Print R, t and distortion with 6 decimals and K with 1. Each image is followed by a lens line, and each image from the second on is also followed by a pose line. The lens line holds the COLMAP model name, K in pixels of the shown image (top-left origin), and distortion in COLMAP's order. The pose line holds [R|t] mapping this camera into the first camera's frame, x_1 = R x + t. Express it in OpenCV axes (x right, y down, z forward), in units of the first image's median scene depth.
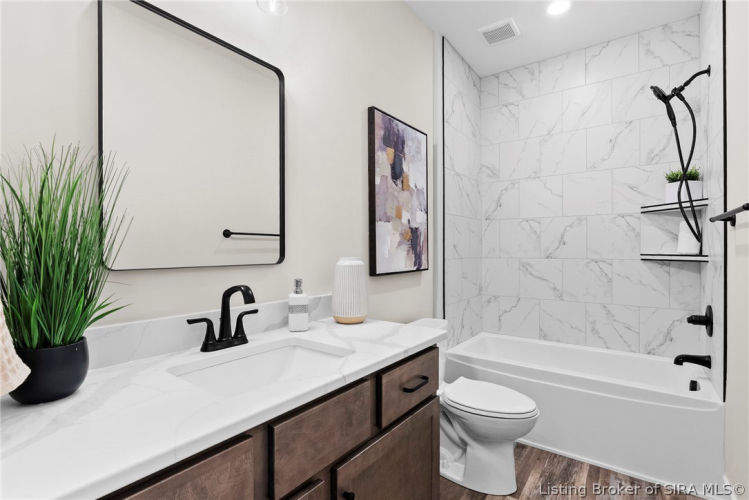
lens RADIAL K [[357.4, 0, 378.1], [0, 357.4, 251.9], [0, 0, 1]] dist [-0.014672, 0.001515]
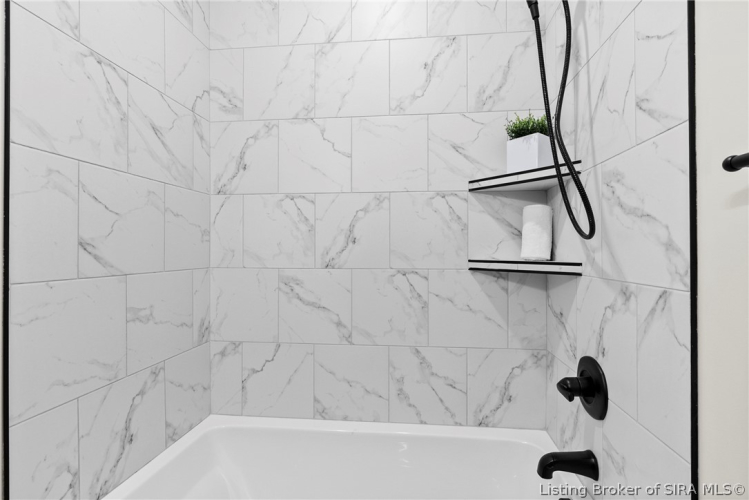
lens RADIAL K [[357.4, 0, 378.1], [0, 357.4, 251.9], [0, 0, 1]] dist [-0.014672, 0.001515]
pose [[0.877842, -0.000647, 0.478950, 0.306151], [0.001761, 0.999997, -0.001877, -0.006284], [-0.478947, 0.002491, 0.877840, 0.523394]]
